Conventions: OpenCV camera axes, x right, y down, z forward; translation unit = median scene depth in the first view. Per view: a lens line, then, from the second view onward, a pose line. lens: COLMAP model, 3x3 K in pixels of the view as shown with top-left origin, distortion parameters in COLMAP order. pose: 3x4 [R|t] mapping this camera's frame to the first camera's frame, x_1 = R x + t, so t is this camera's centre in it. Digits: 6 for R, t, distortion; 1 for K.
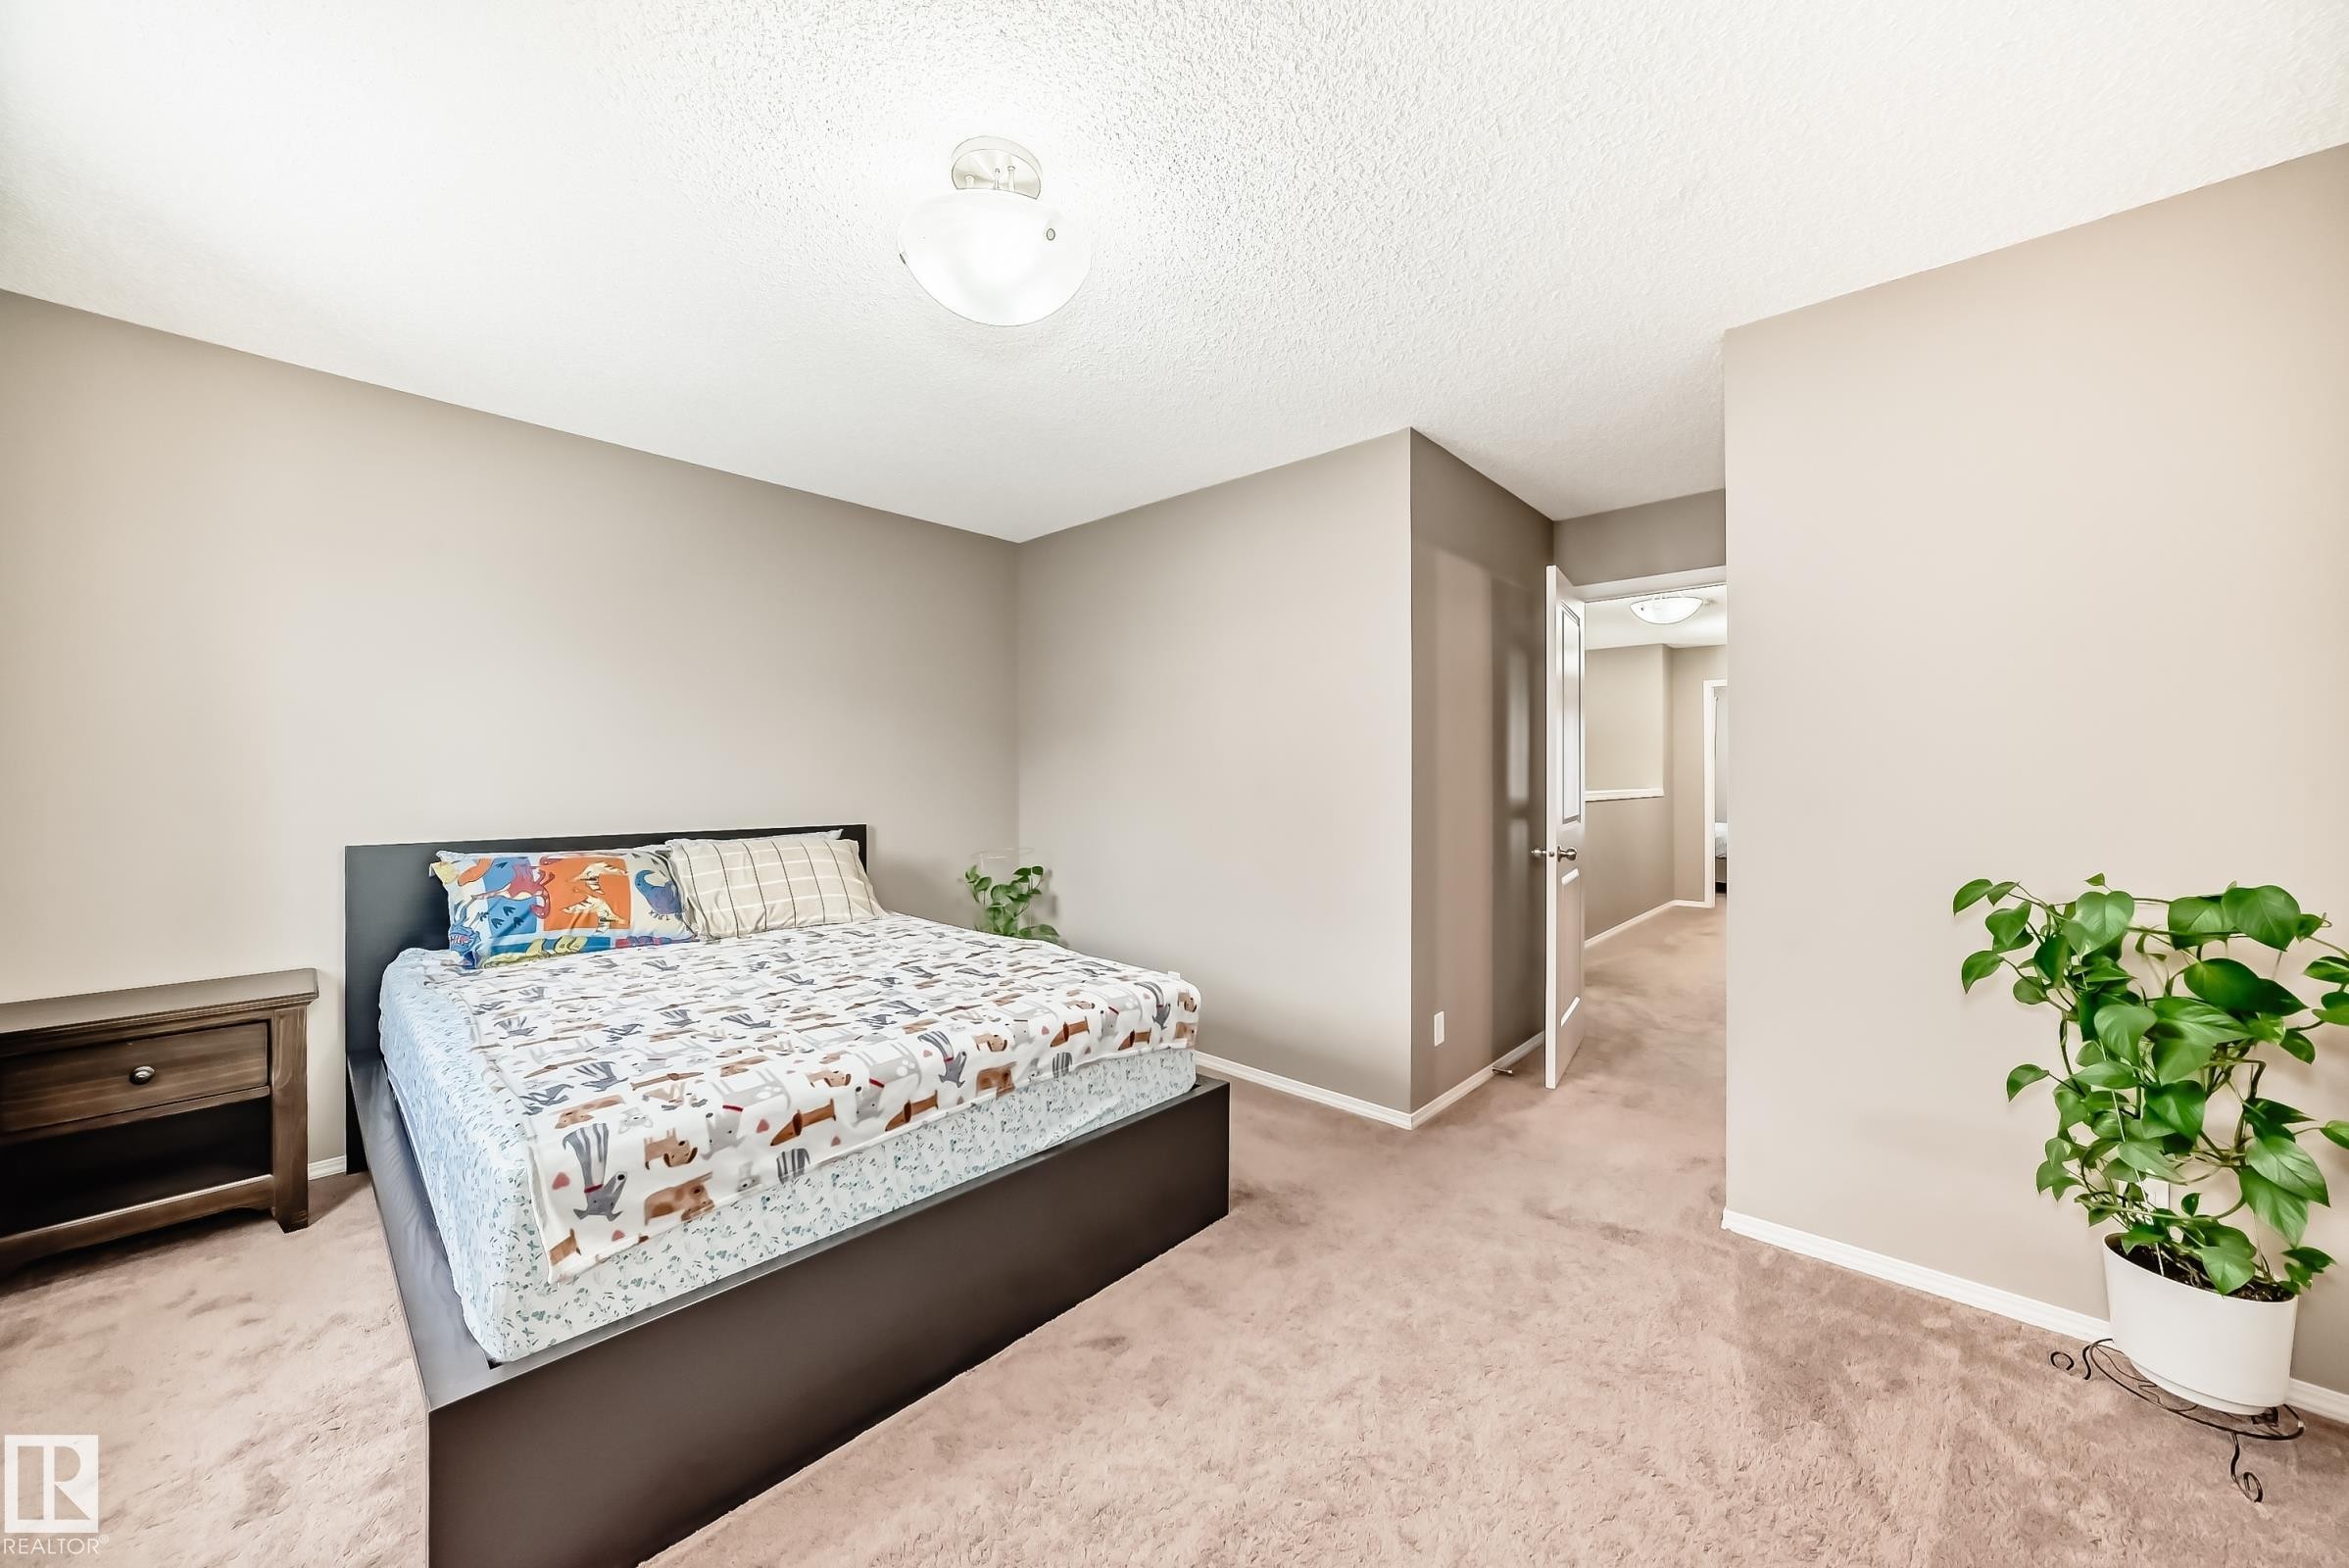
lens RADIAL K [[839.9, 0, 1175.5], [0, 839.9, 779.8], [0, 0, 1]] dist [-0.001652, 0.000019]
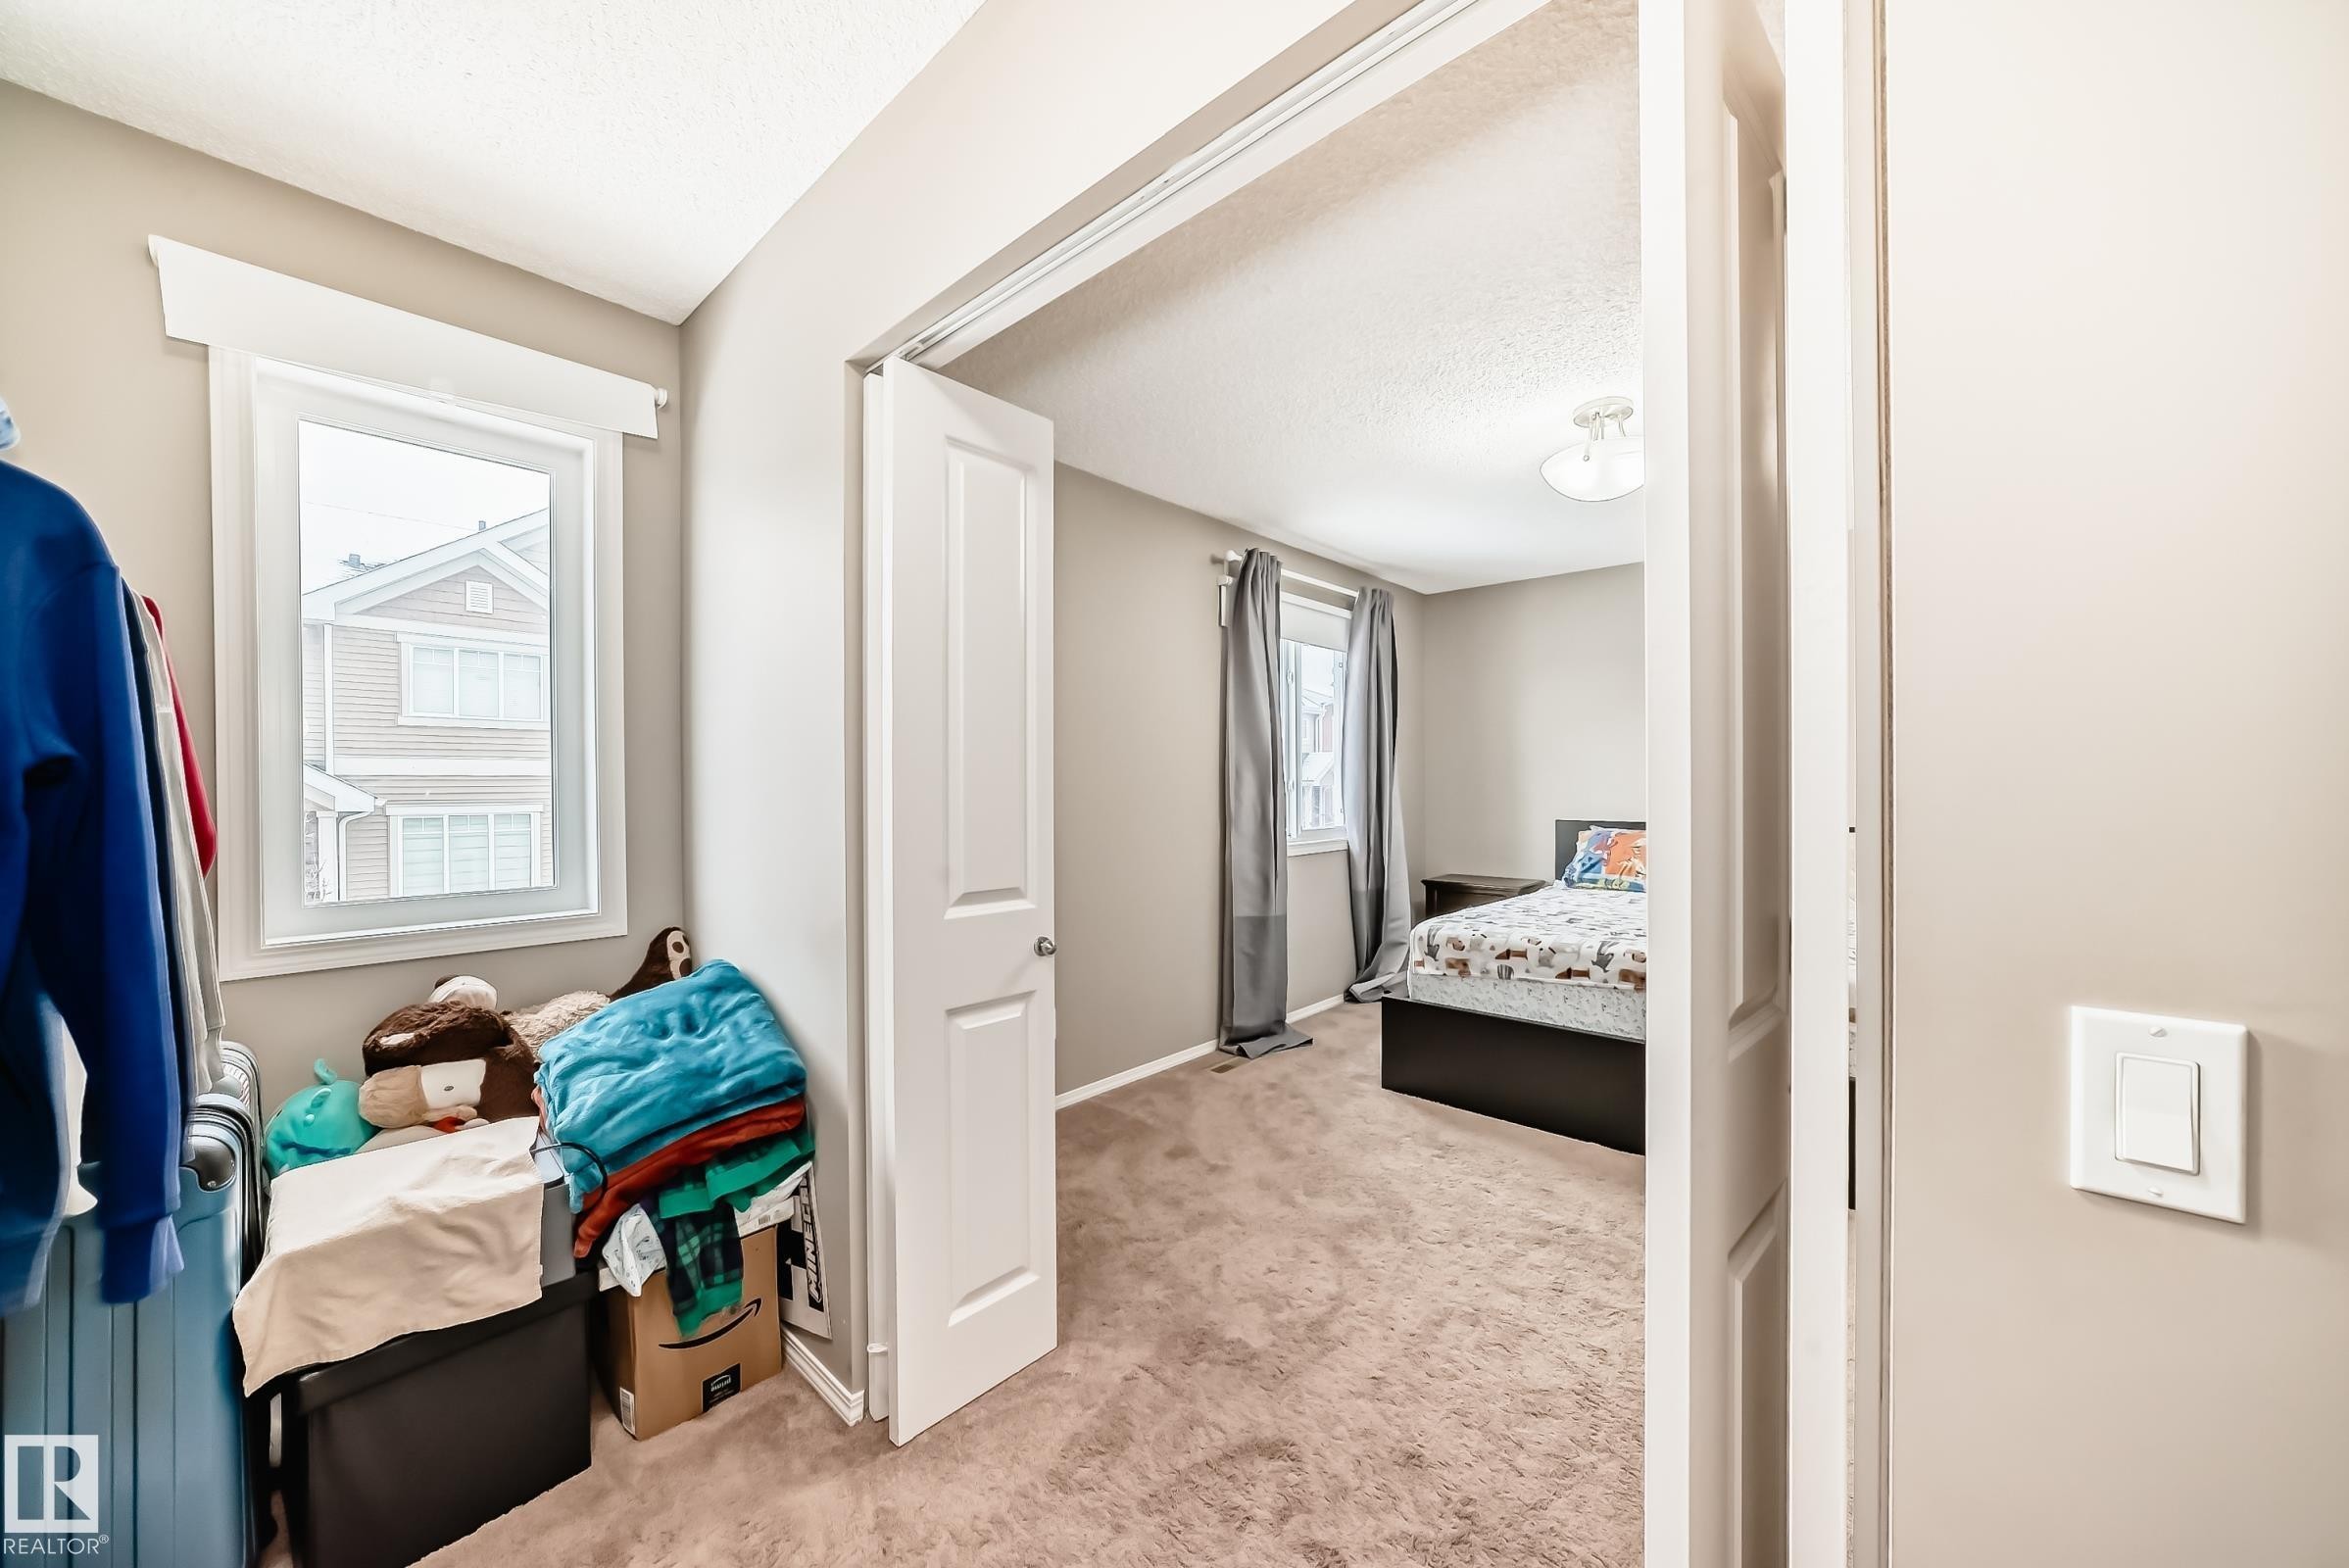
lens RADIAL K [[839.9, 0, 1177.8], [0, 839.9, 785.8], [0, 0, 1]] dist [-0.001652, 0.000019]
pose [[0.039770, 0.002465, -0.999206, 1.462270], [0.001220, 0.999996, 0.002515, -0.005434], [0.999208, -0.001319, 0.039767, 0.107528]]
